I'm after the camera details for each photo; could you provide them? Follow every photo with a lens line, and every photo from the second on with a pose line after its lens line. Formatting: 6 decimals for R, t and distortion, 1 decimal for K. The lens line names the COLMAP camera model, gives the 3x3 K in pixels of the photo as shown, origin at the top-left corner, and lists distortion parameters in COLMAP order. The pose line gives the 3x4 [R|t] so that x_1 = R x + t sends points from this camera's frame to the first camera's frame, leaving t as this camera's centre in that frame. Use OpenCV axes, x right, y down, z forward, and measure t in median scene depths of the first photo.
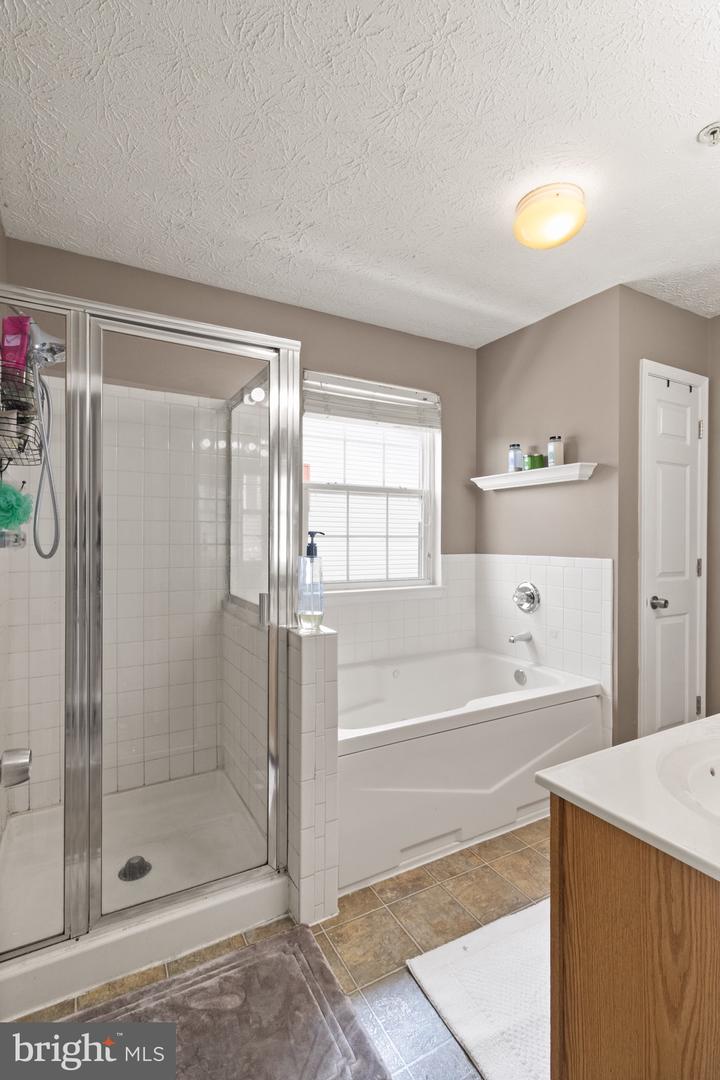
lens RADIAL K [[504.9, 0, 355.3], [0, 504.9, 537.0], [0, 0, 1]] dist [-0.001395, -0.000277]
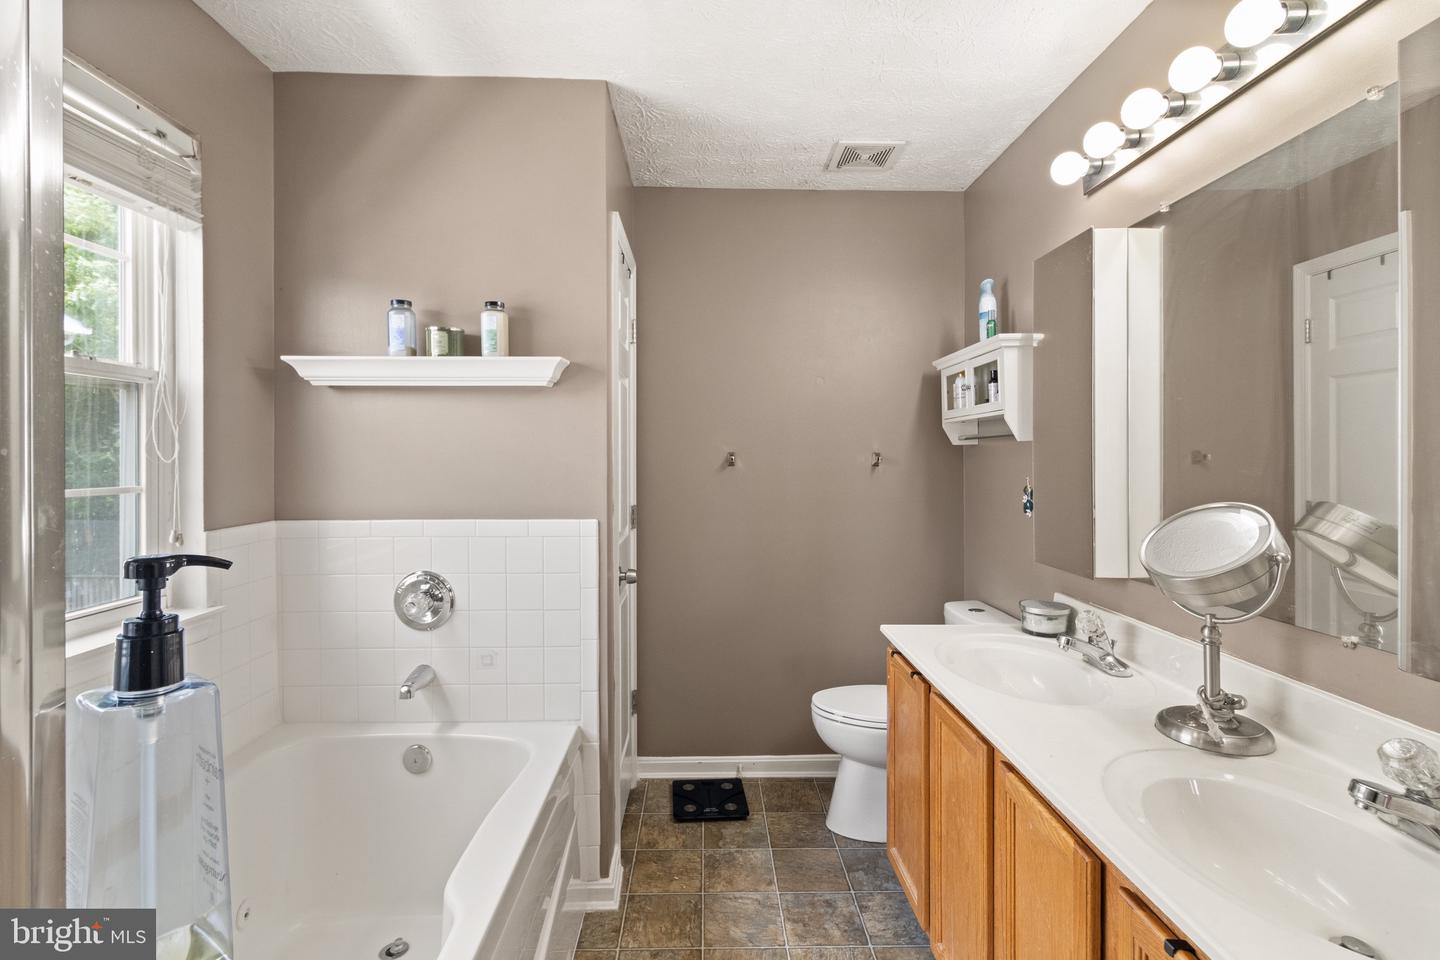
lens RADIAL K [[667.5, 0, 722.3], [0, 667.5, 455.8], [0, 0, 1]] dist [-0.000419, -0.000042]
pose [[0.455888, -0.003537, 0.890030, -0.145227], [0.001657, 0.999994, 0.003126, -0.034346], [-0.890036, 0.000049, 0.455891, 0.465468]]
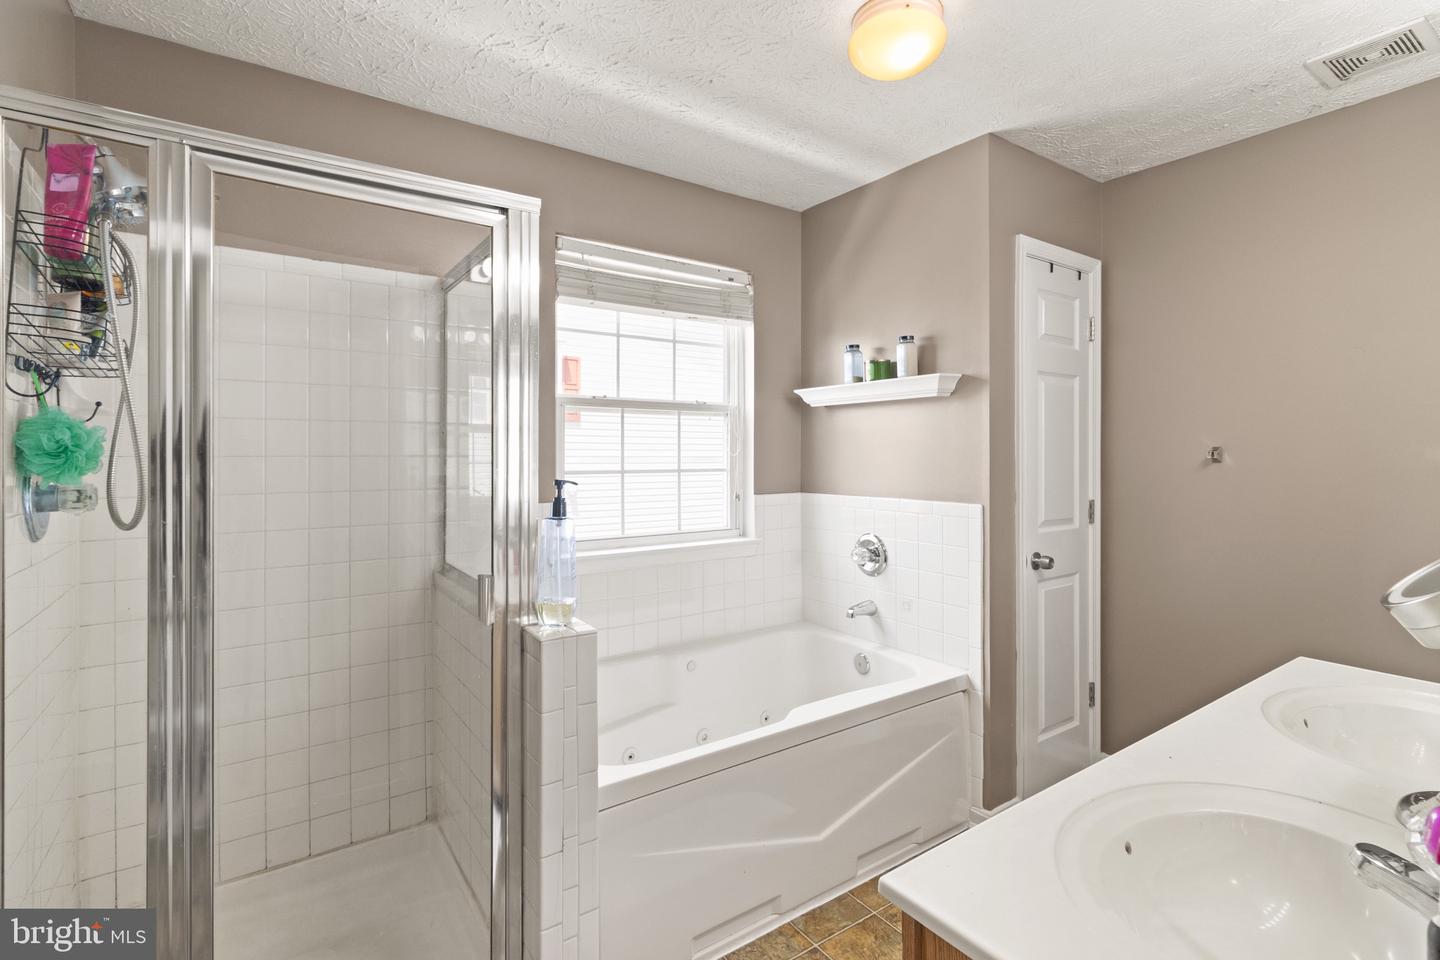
lens RADIAL K [[677.6, 0, 717.1], [0, 677.6, 449.3], [0, 0, 1]] dist [0.000039, -0.000275]
pose [[0.994595, -0.003313, 0.103777, 0.020701], [0.003836, 0.999981, -0.004842, -0.032030], [-0.103759, 0.005214, 0.994589, 0.052196]]
